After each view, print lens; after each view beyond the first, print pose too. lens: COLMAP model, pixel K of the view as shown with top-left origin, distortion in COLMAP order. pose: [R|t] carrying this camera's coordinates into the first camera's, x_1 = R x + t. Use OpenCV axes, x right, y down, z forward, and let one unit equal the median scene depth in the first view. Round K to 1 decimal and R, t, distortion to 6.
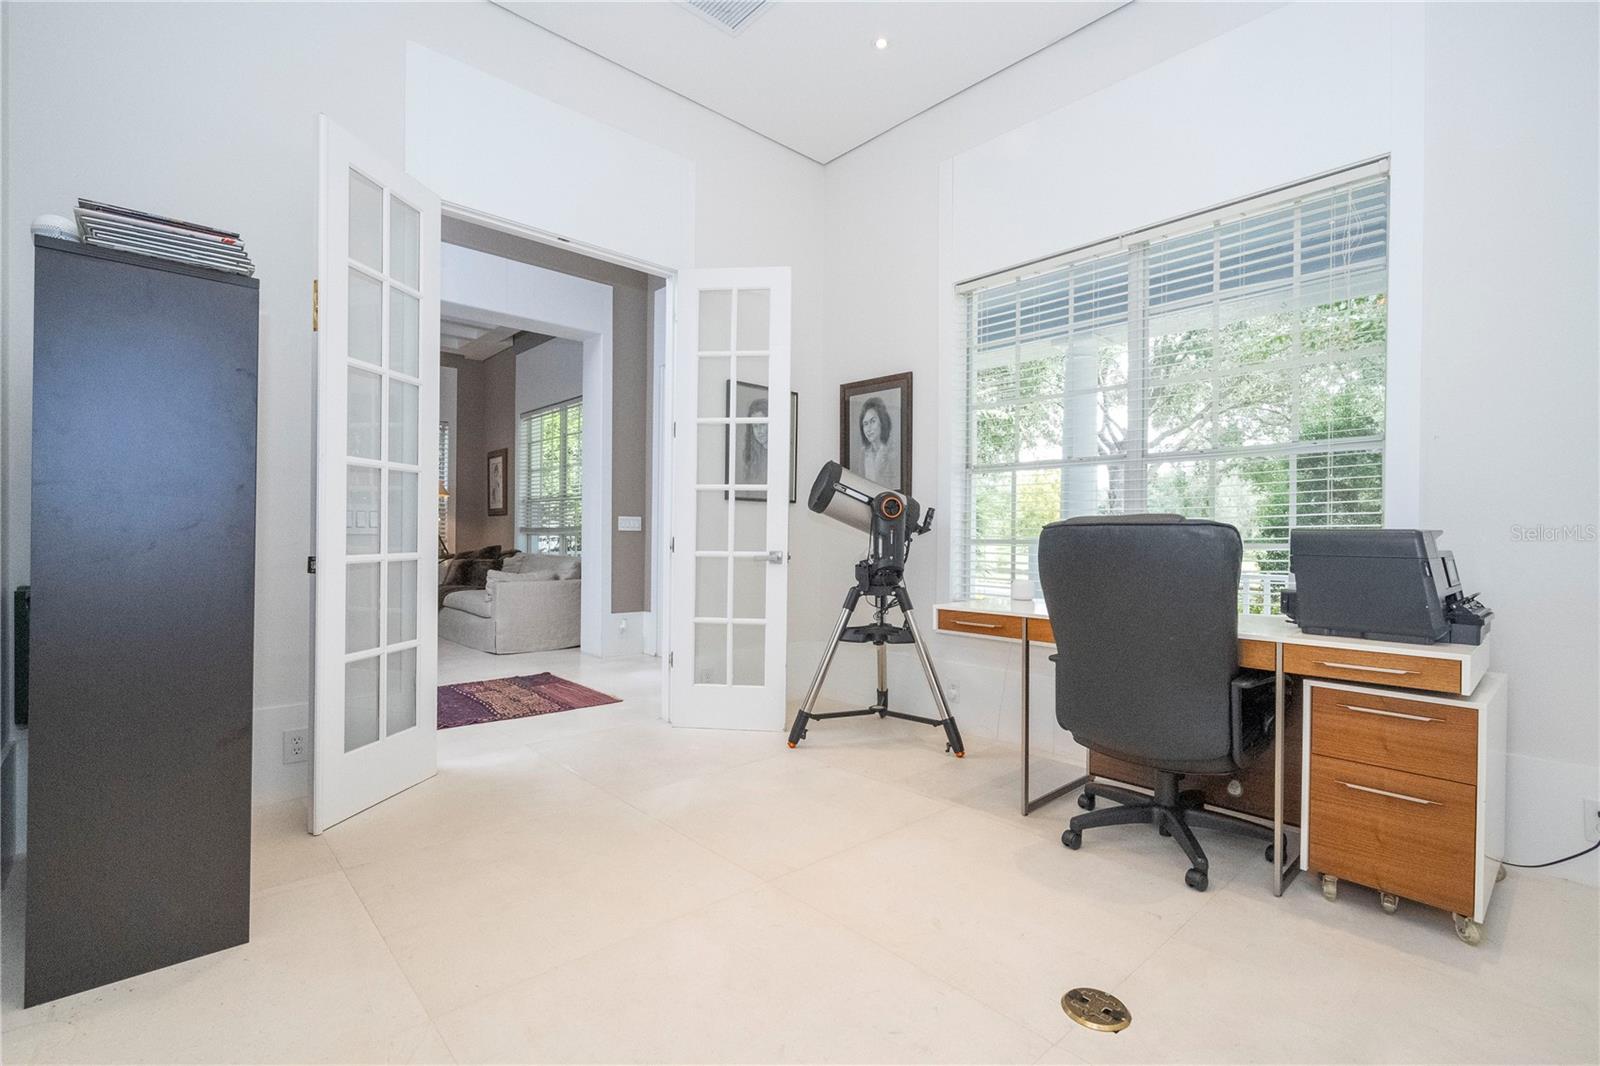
lens RADIAL K [[722.9, 0, 807.9], [0, 722.9, 533.2], [0, 0, 1]] dist [-0.006942, 0.003443]
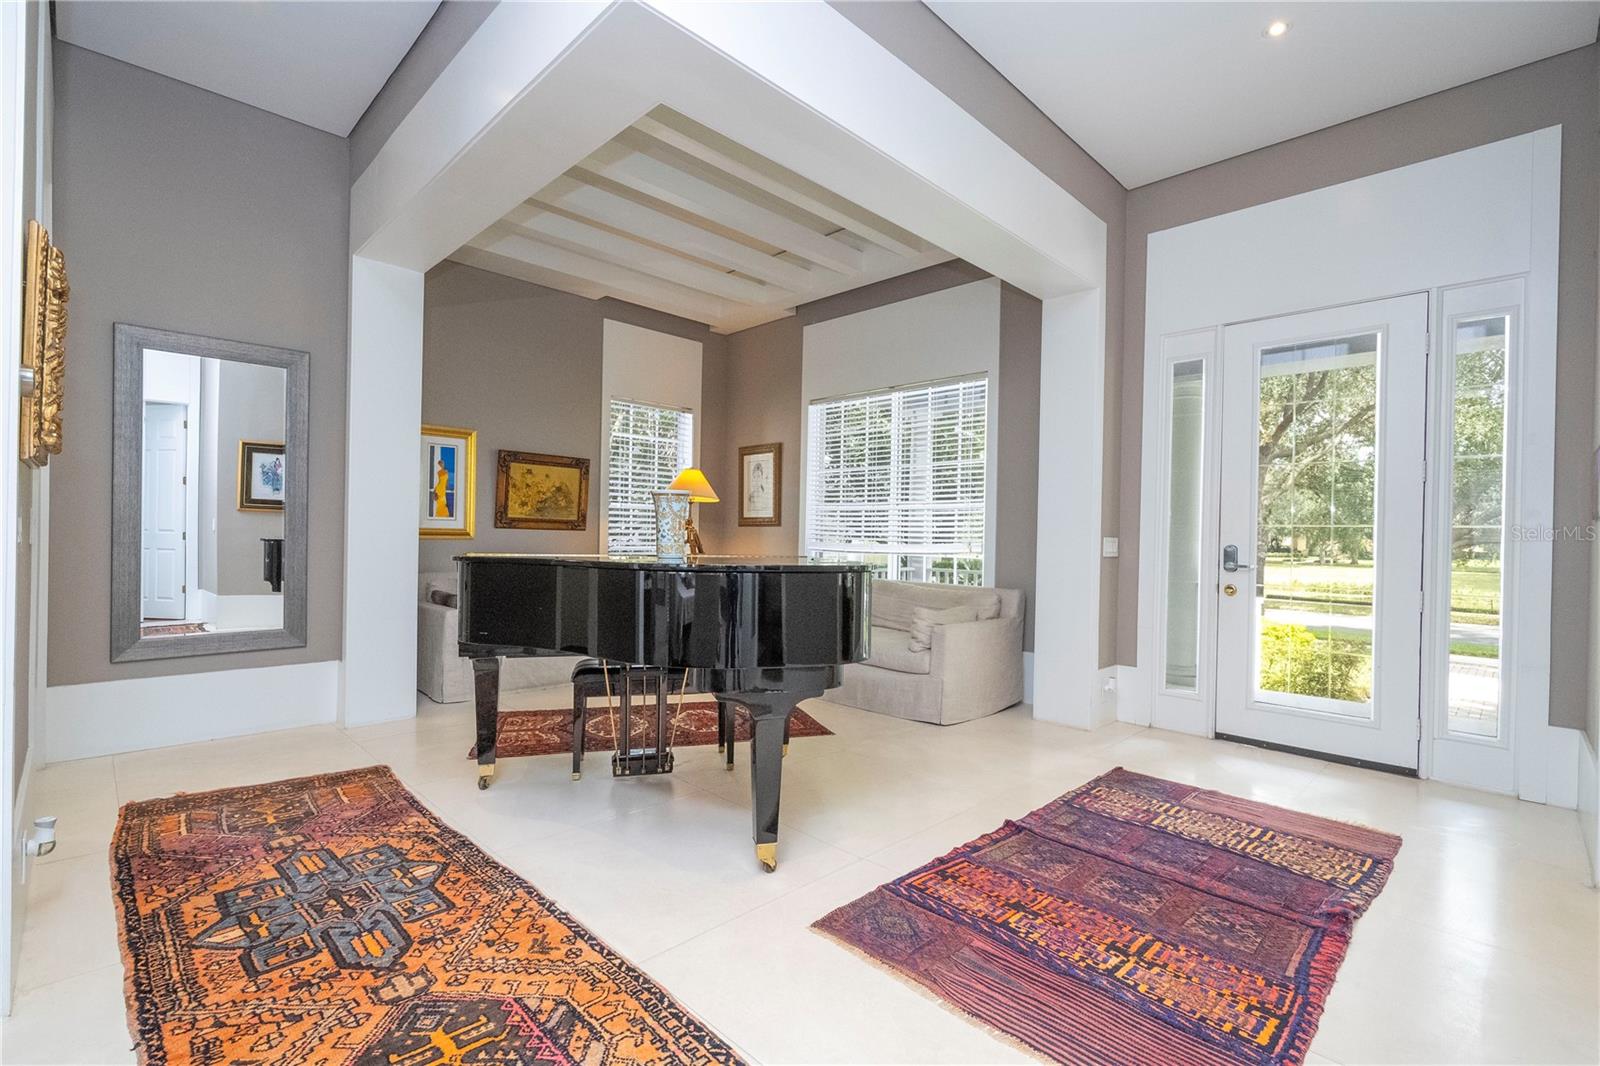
lens RADIAL K [[722.9, 0, 808.6], [0, 722.9, 538.1], [0, 0, 1]] dist [-0.006942, 0.003443]
pose [[0.999048, 0.012447, 0.041814, -0.429915], [-0.012646, 0.999910, 0.004505, -0.016341], [-0.041754, -0.005029, 0.999115, 0.201797]]
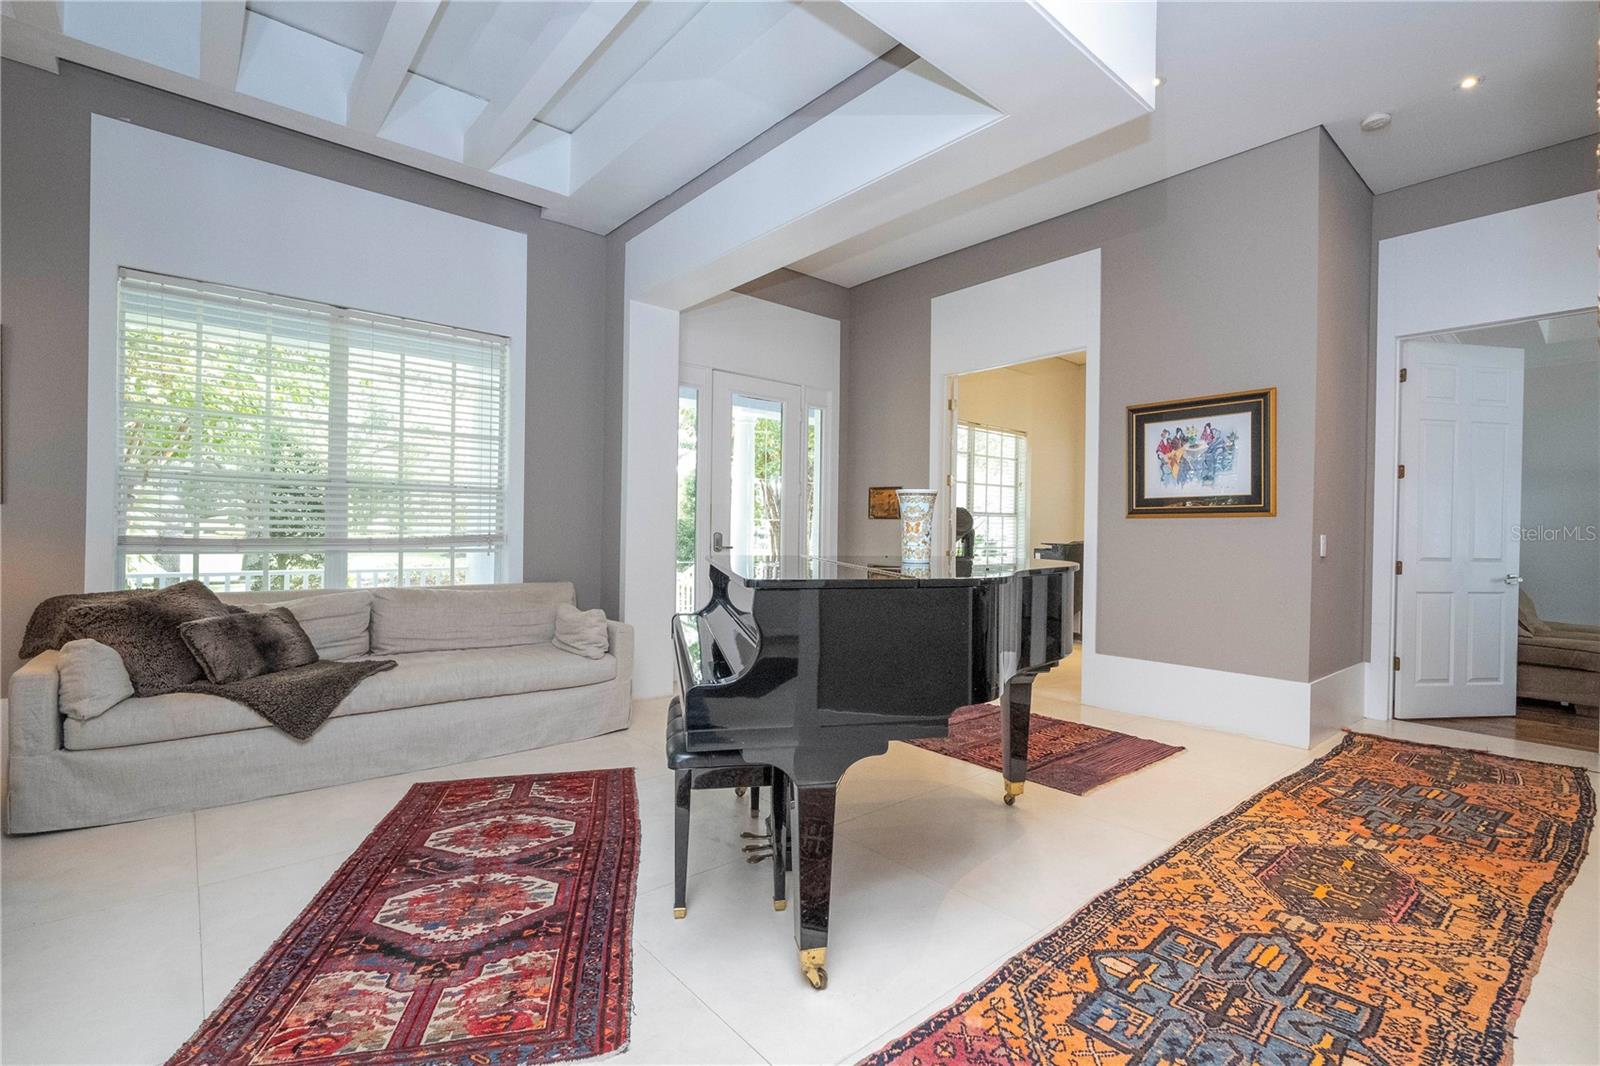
lens RADIAL K [[722.9, 0, 804.2], [0, 722.9, 531.9], [0, 0, 1]] dist [-0.006942, 0.003443]
pose [[0.033623, -0.007194, 0.999409, -0.797465], [-0.015982, 0.999842, 0.007735, -0.019676], [-0.999307, -0.016232, 0.033503, 0.584157]]
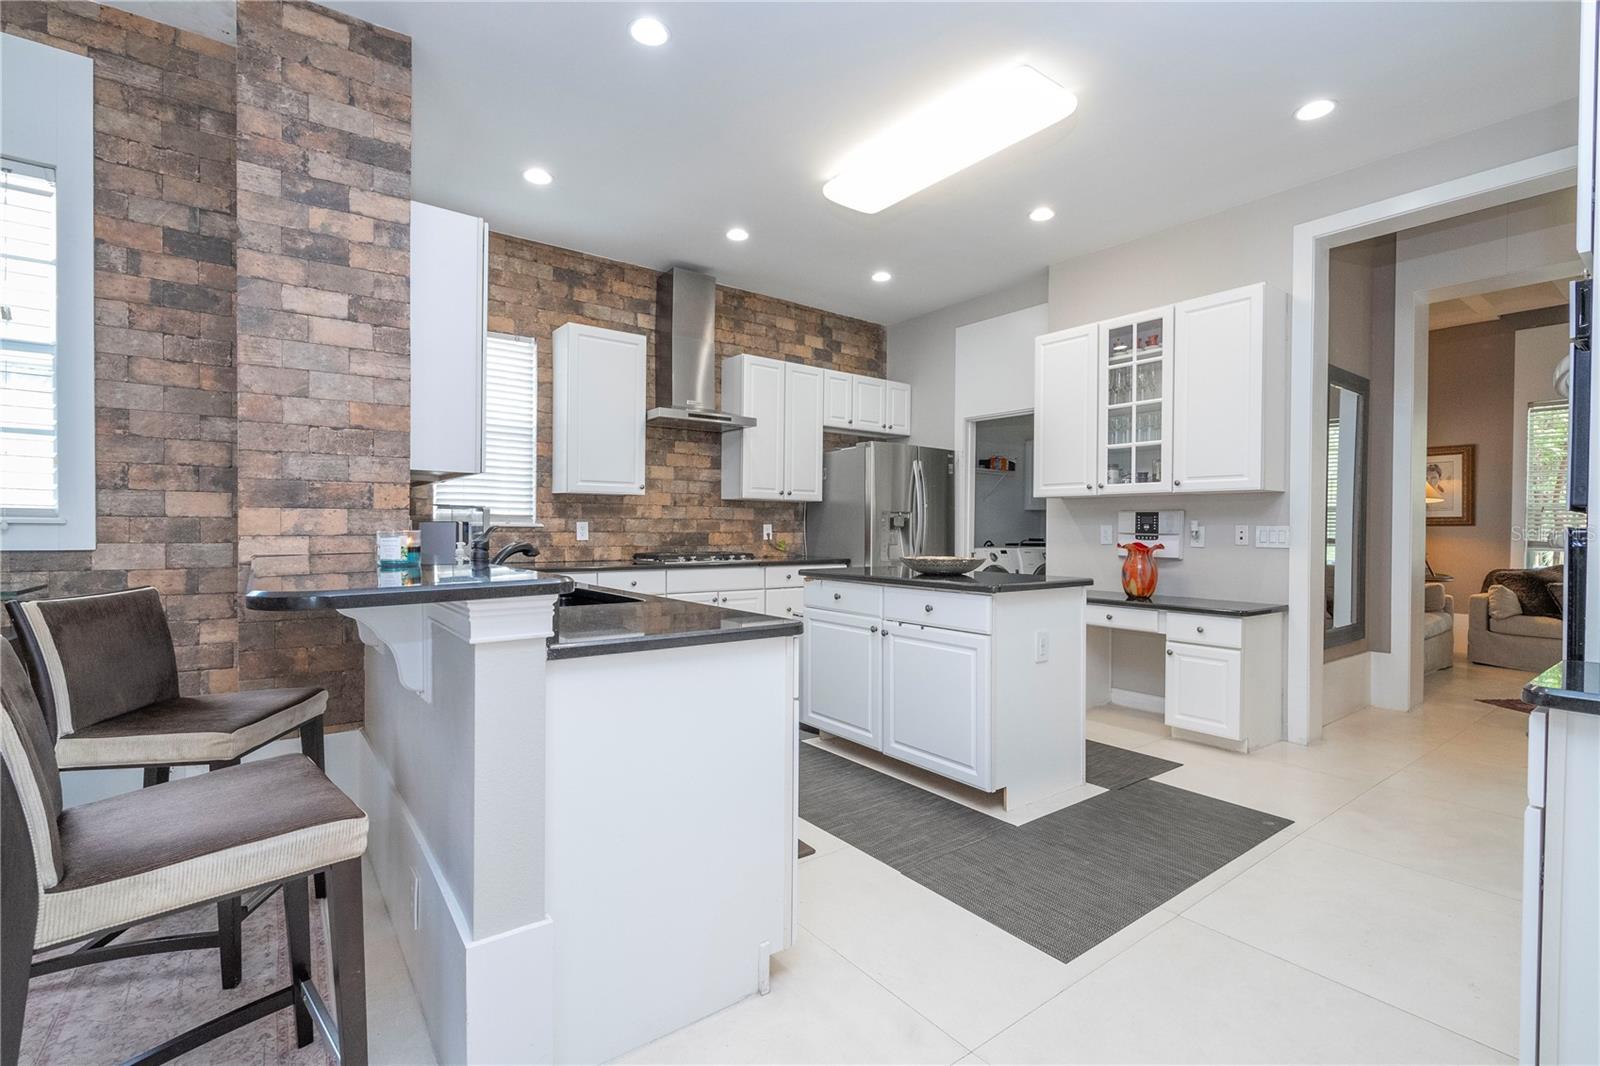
lens RADIAL K [[722.9, 0, 809.3], [0, 722.9, 539.2], [0, 0, 1]] dist [-0.006942, 0.003443]
pose [[0.995742, 0.002725, -0.092139, -1.129515], [-0.001705, 0.999936, 0.011153, -0.018191], [0.092164, -0.010949, 0.995684, 0.106113]]
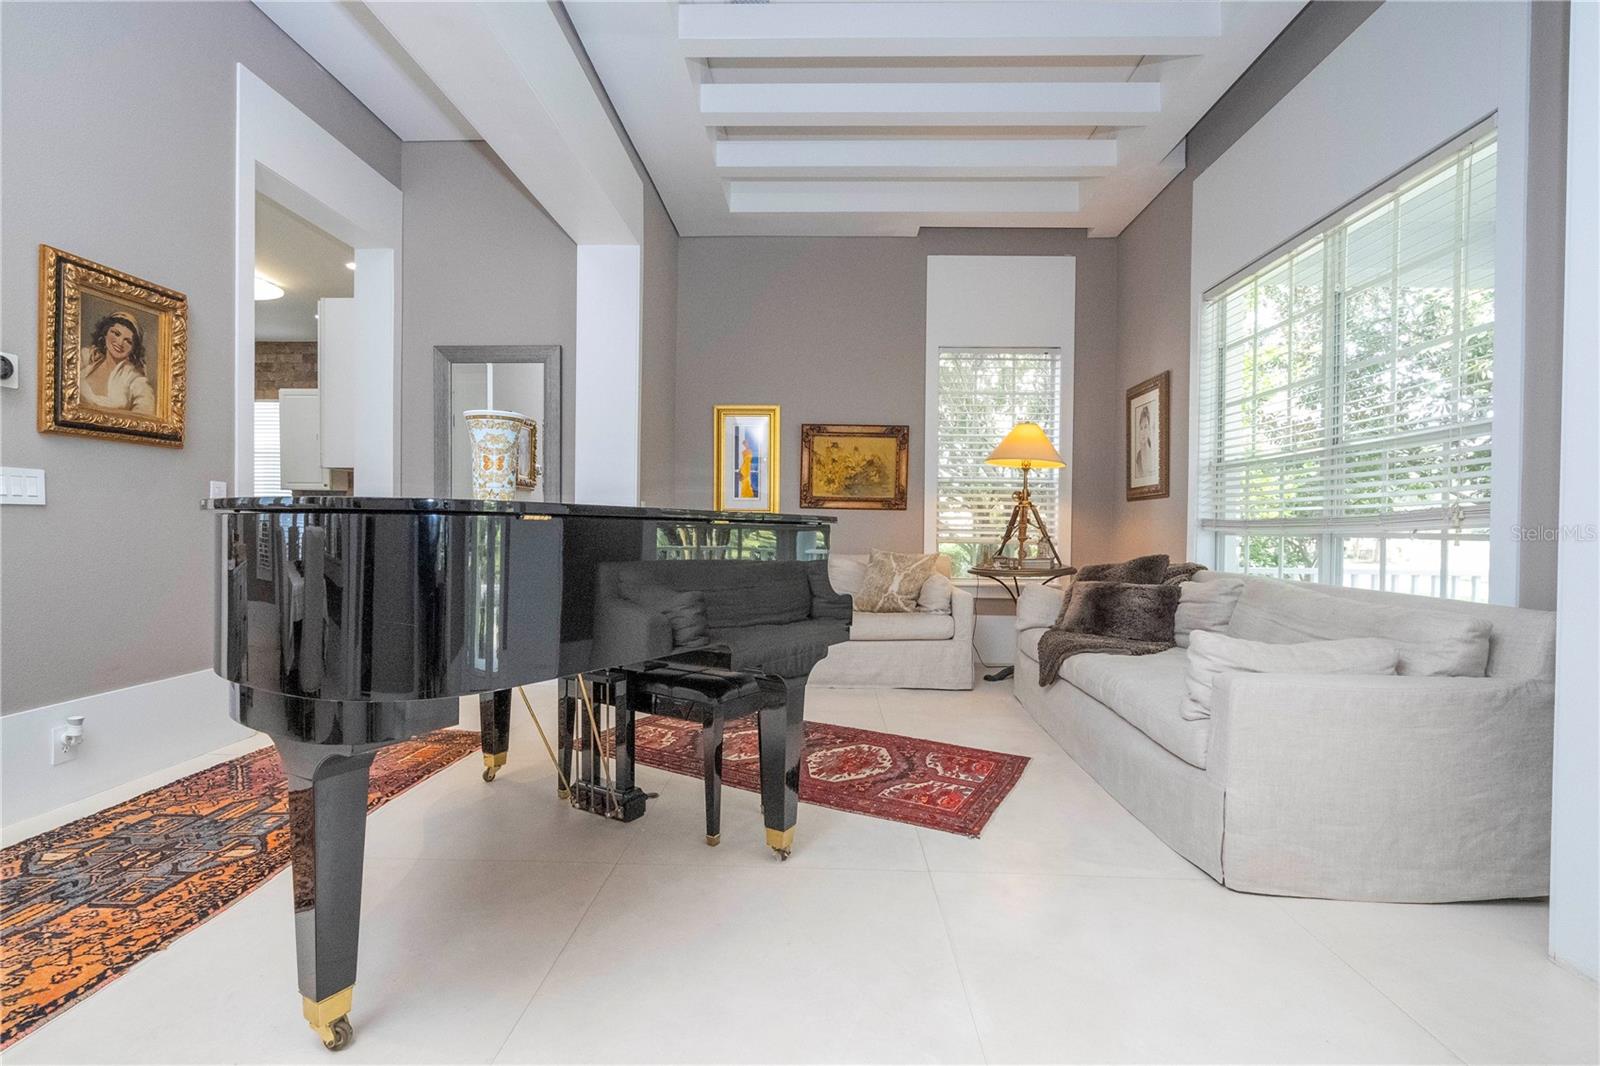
lens RADIAL K [[722.9, 0, 806.9], [0, 722.9, 532.6], [0, 0, 1]] dist [-0.006942, 0.003443]
pose [[0.715054, 0.005358, -0.699049, -0.242644], [-0.005300, 0.999983, 0.002244, 0.001443], [0.699049, 0.002101, 0.715070, 0.448136]]
